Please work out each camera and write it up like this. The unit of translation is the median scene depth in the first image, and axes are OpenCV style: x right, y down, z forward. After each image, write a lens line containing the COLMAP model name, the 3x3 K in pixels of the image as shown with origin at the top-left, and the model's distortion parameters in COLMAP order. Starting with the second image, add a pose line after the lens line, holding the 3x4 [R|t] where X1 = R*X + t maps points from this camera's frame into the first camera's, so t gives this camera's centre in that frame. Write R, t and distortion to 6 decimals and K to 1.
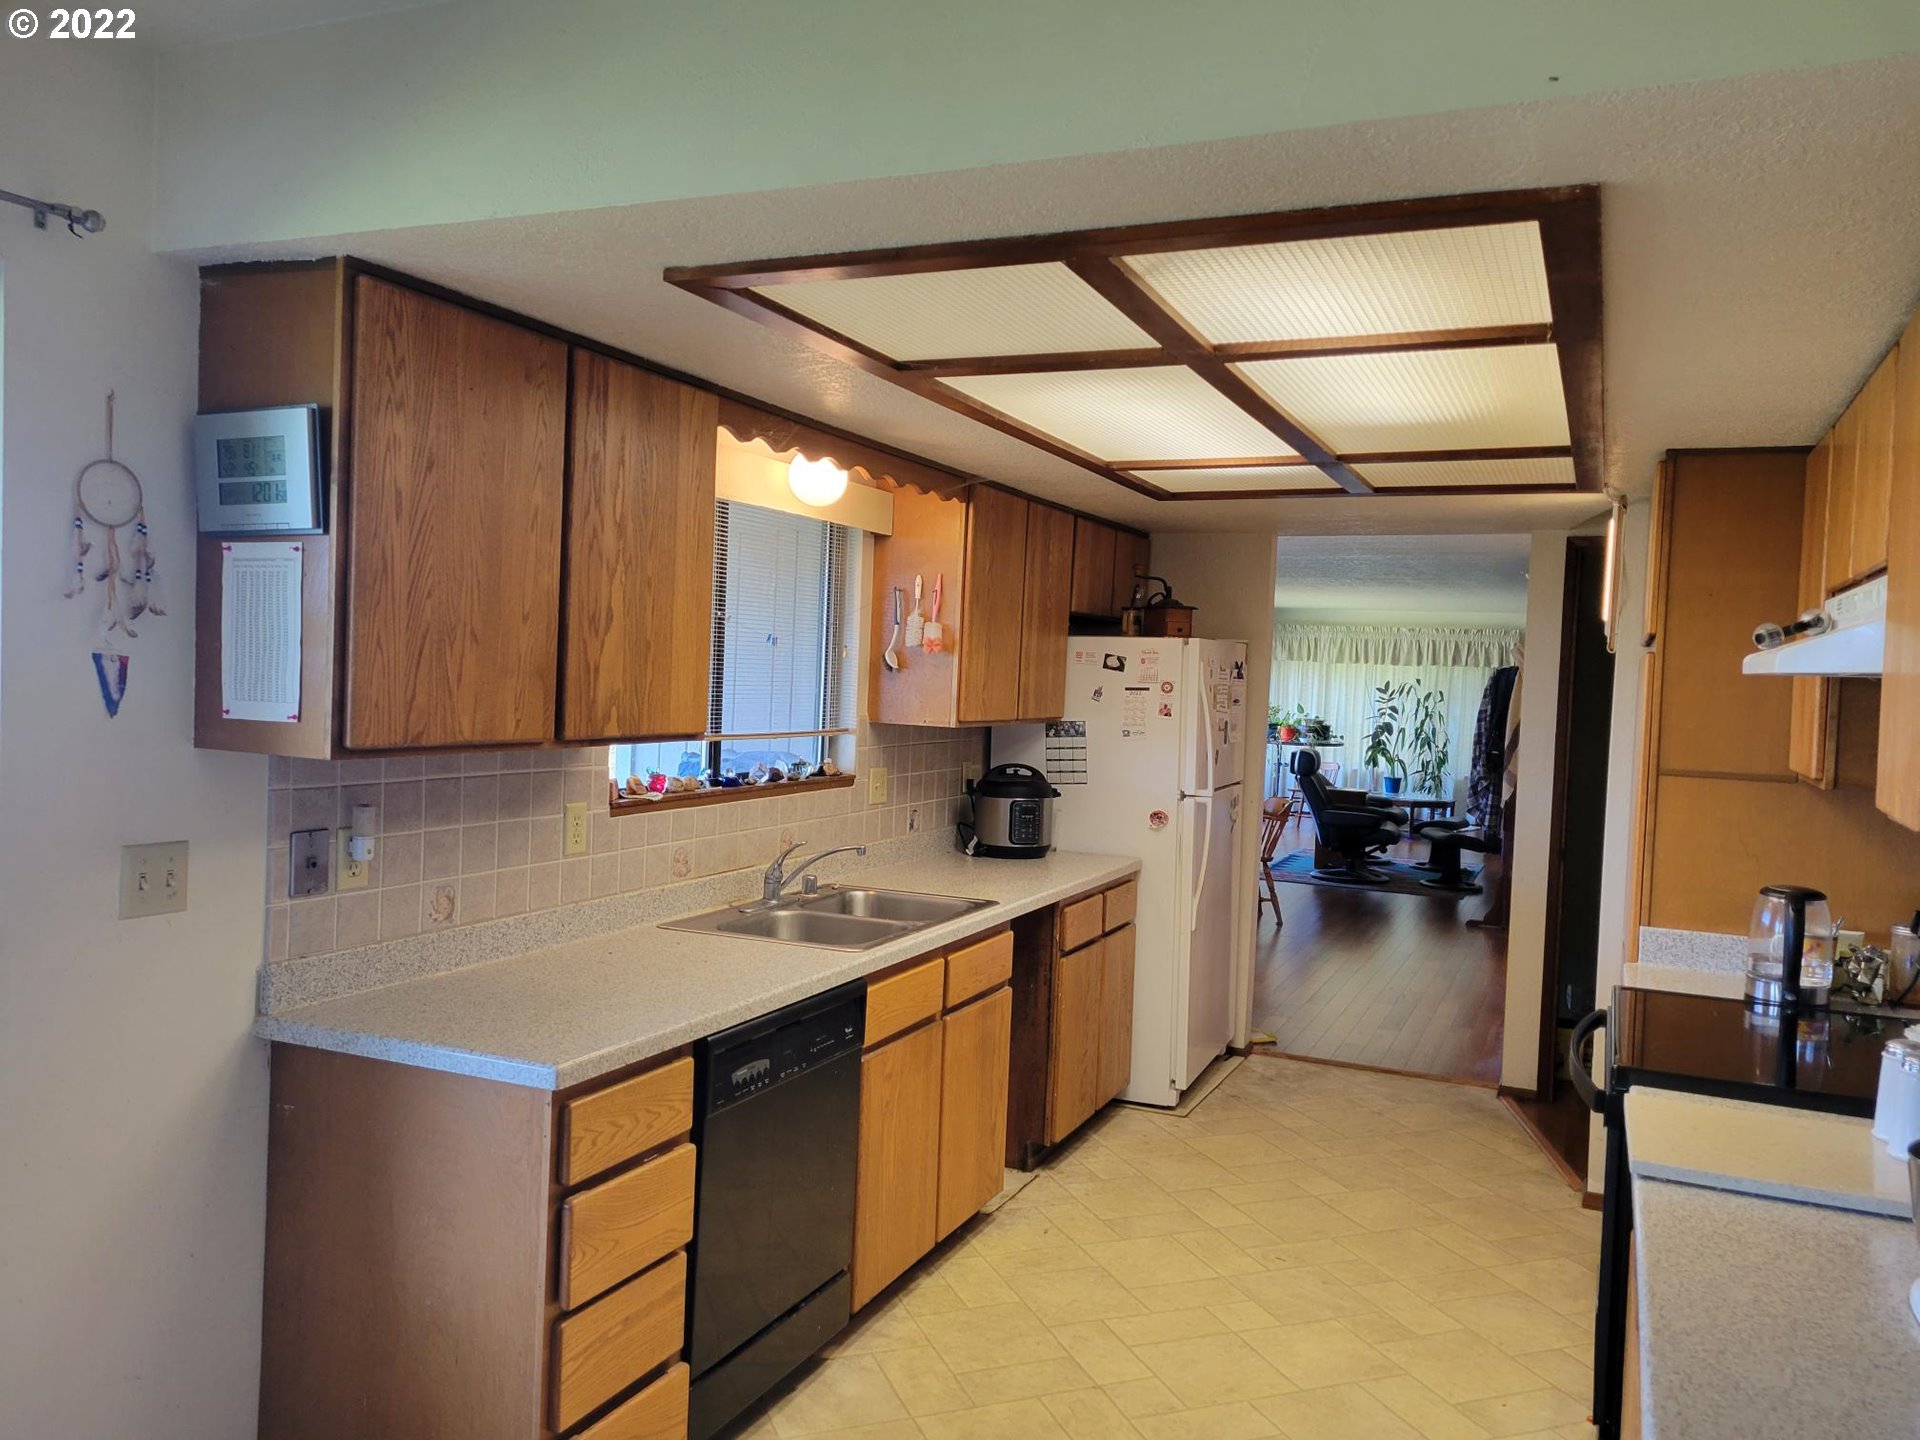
lens RADIAL K [[1454.3, 0, 959.9], [0, 1454.3, 736.1], [0, 0, 1]] dist [0.040266, -0.014027]
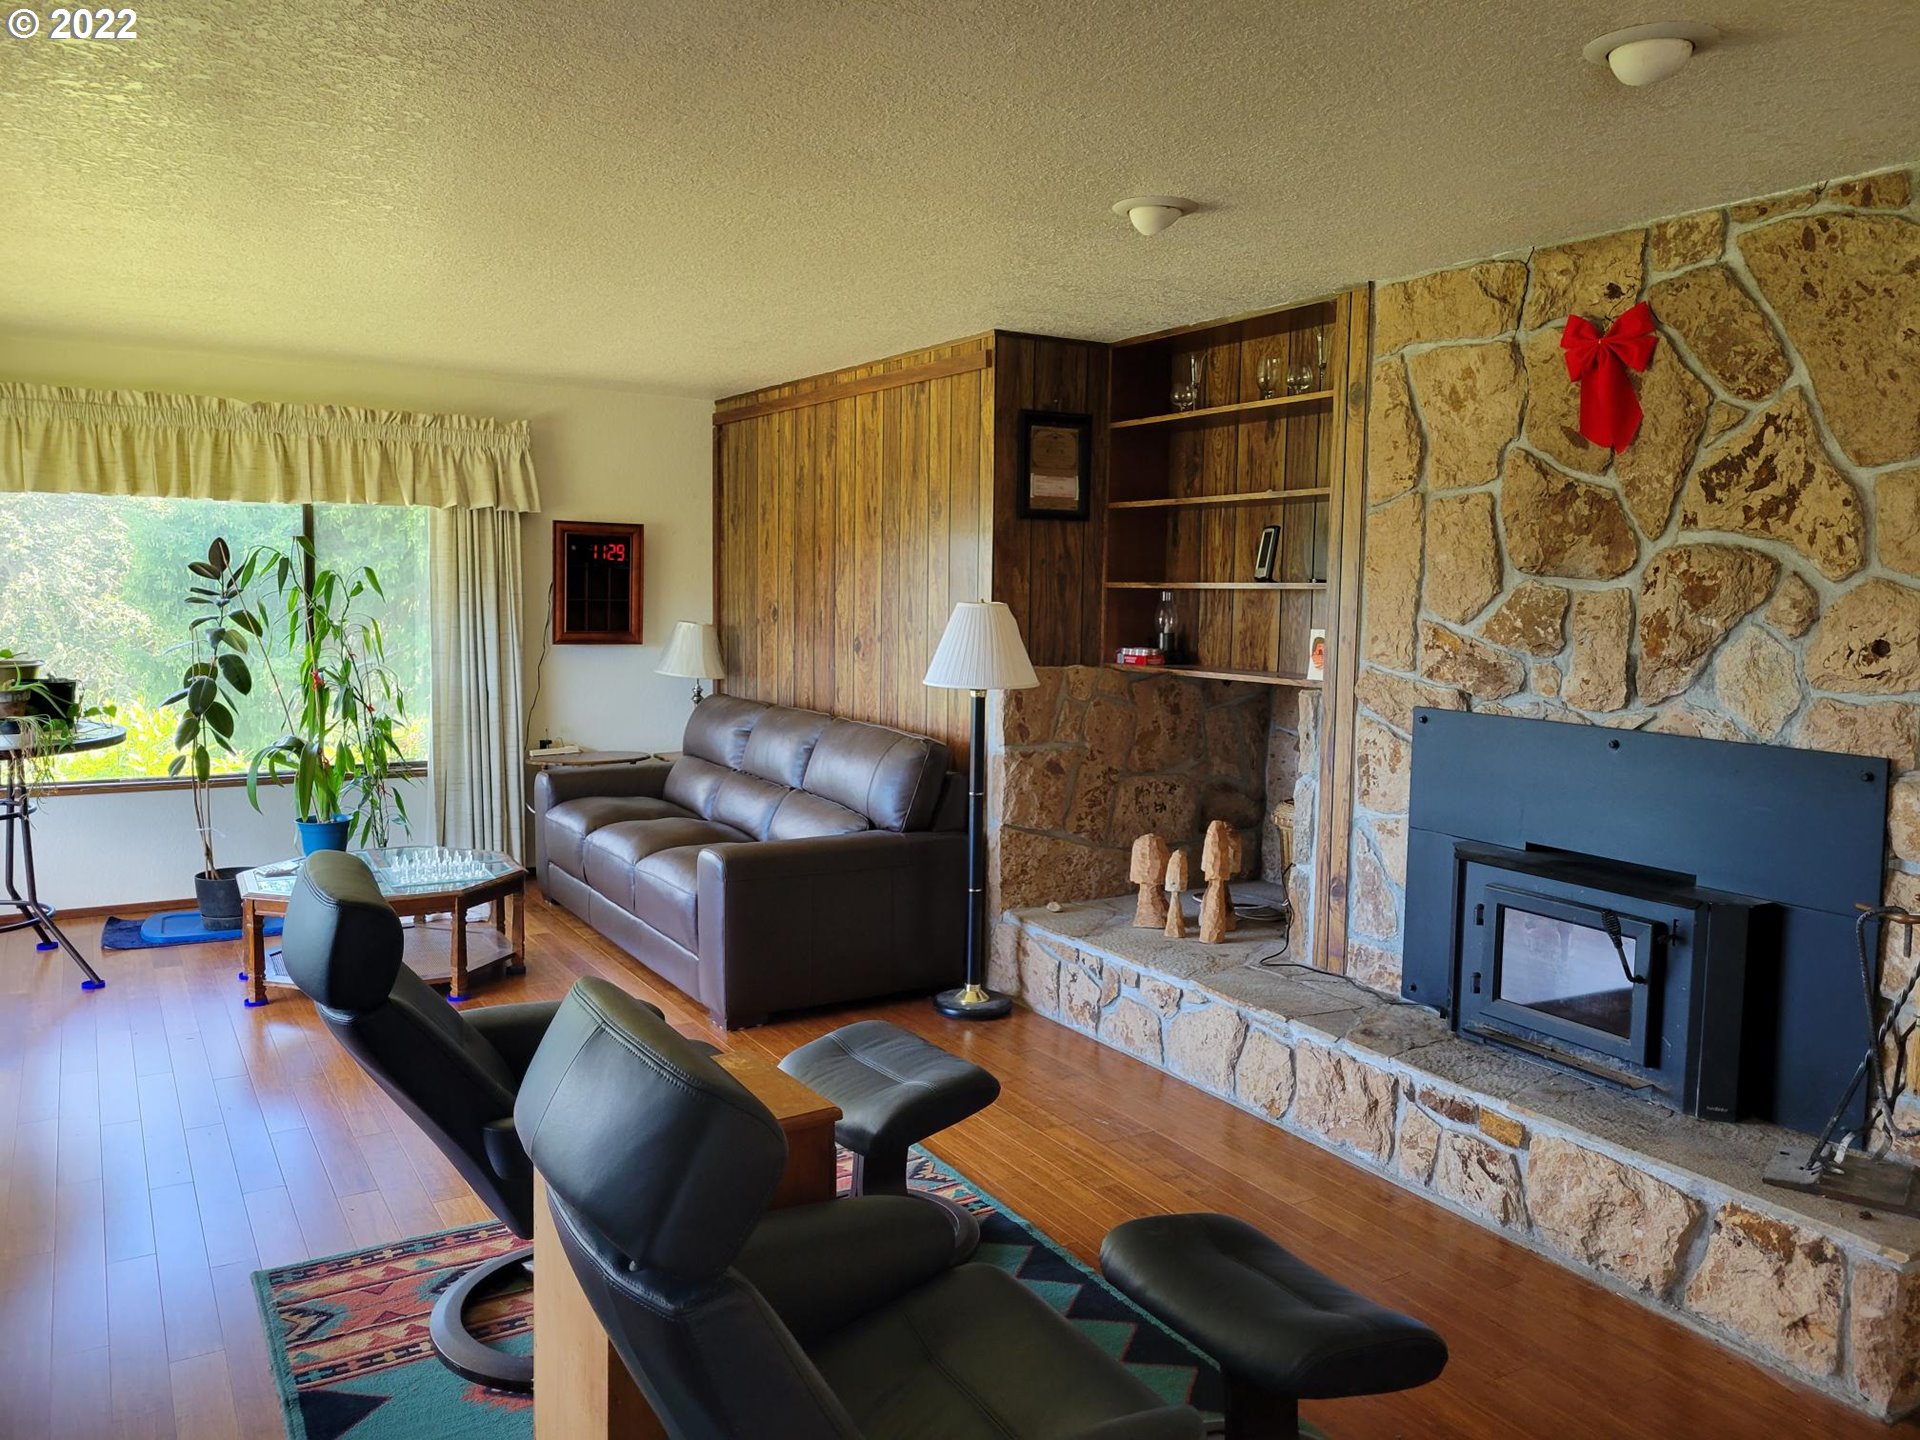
lens RADIAL K [[1454.3, 0, 969.3], [0, 1454.3, 729.3], [0, 0, 1]] dist [0.040266, -0.014027]
pose [[0.563961, -0.120159, 0.817012, 0.093116], [0.038882, 0.992124, 0.119074, -0.028233], [-0.824885, -0.035386, 0.564191, 0.640759]]
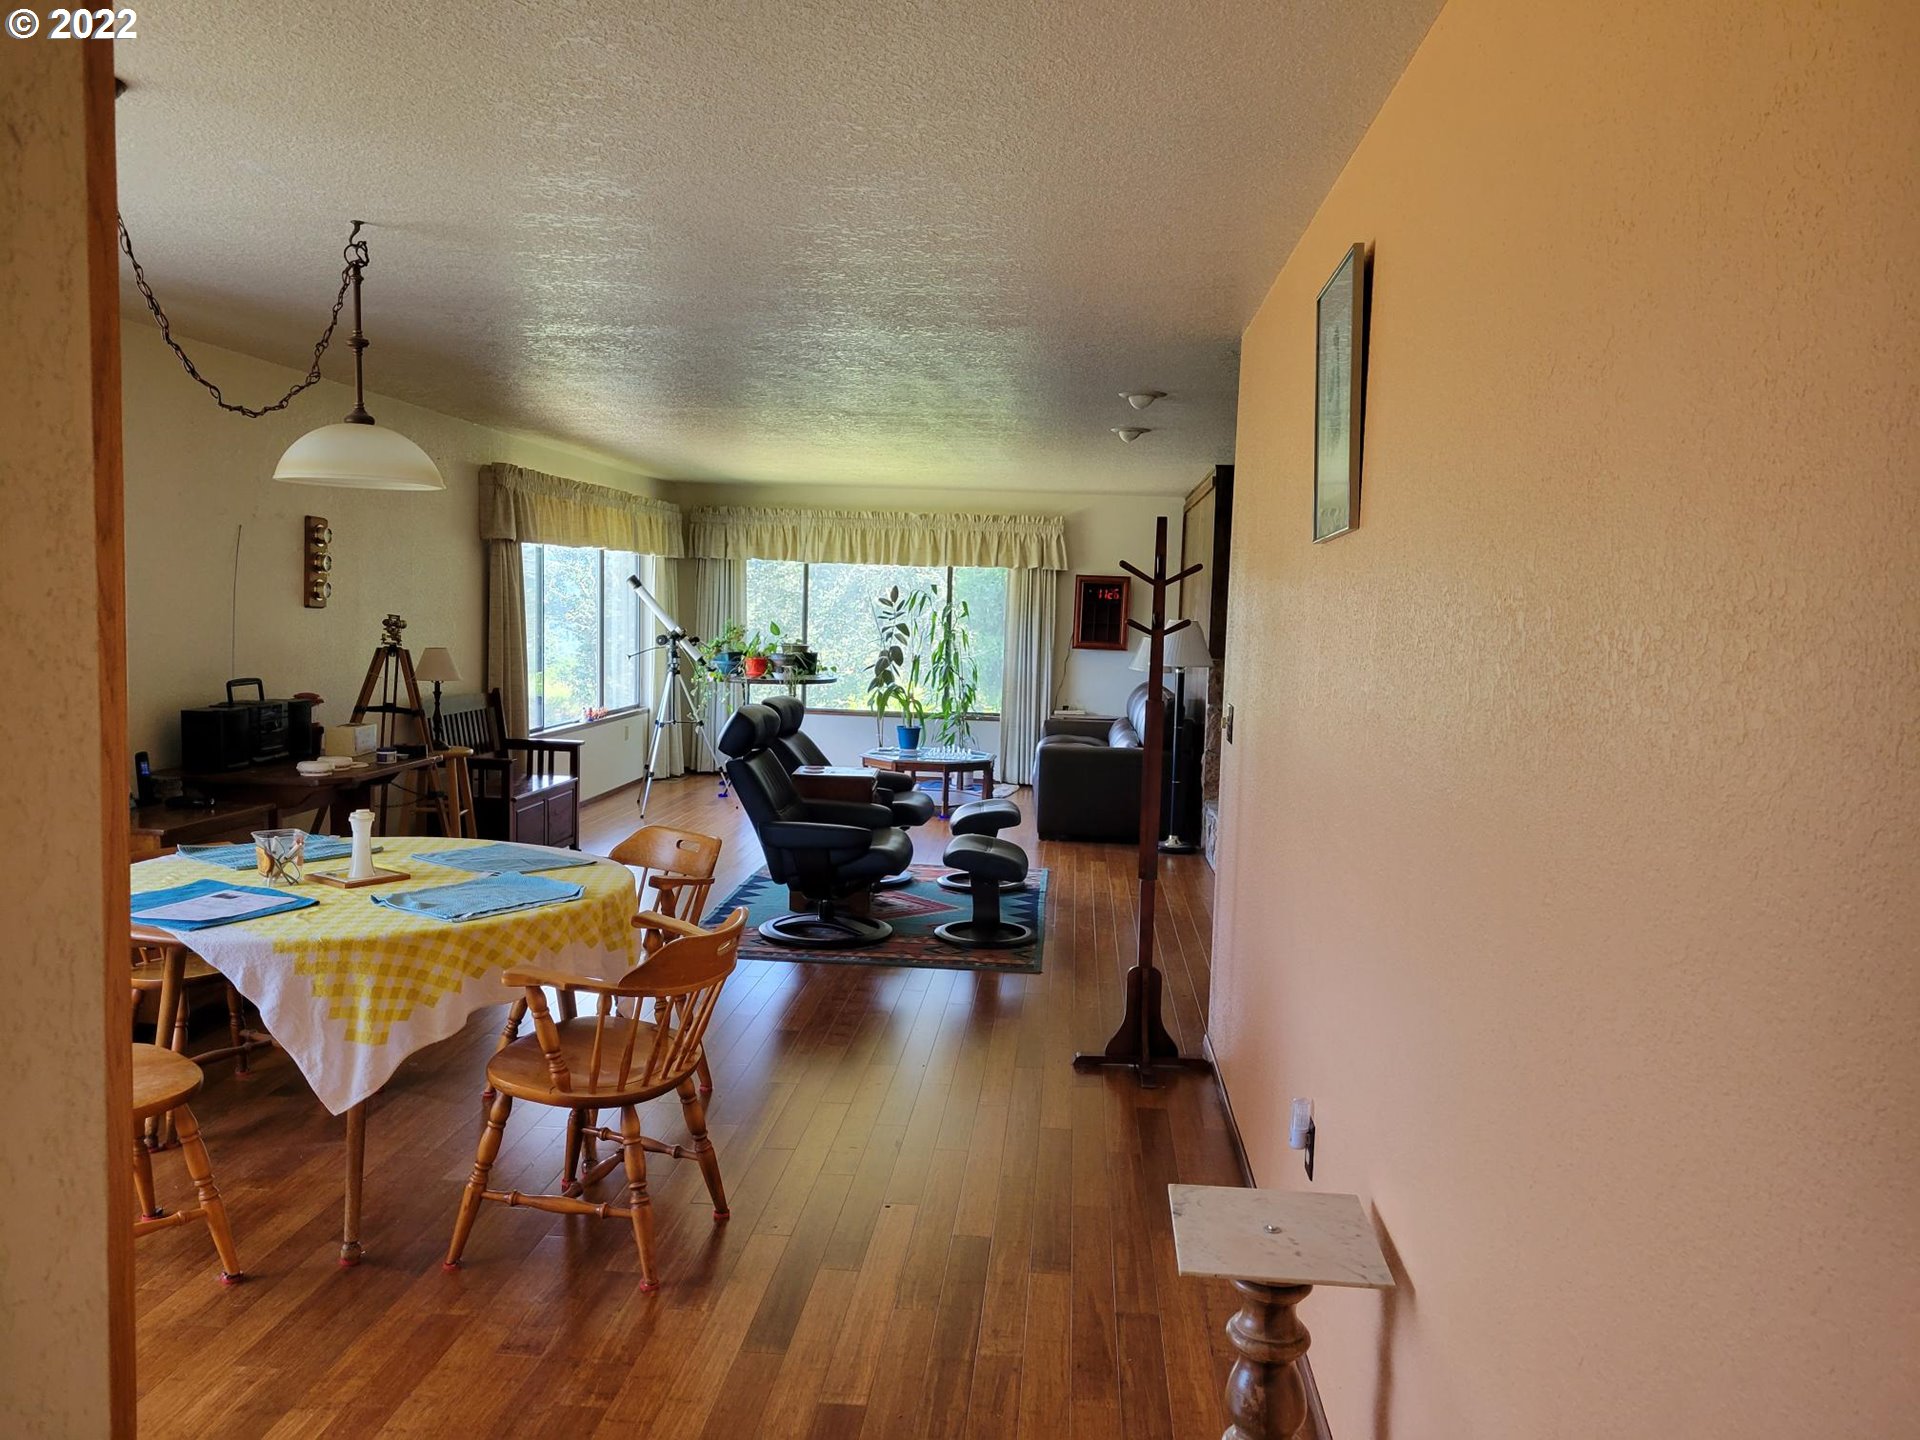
lens RADIAL K [[1454.3, 0, 967.8], [0, 1454.3, 719.1], [0, 0, 1]] dist [0.040266, -0.014027]
pose [[0.941732, -0.039192, 0.334074, 0.088644], [0.020614, 0.998047, 0.058976, -0.015180], [-0.335732, -0.048653, 0.940700, 0.321673]]
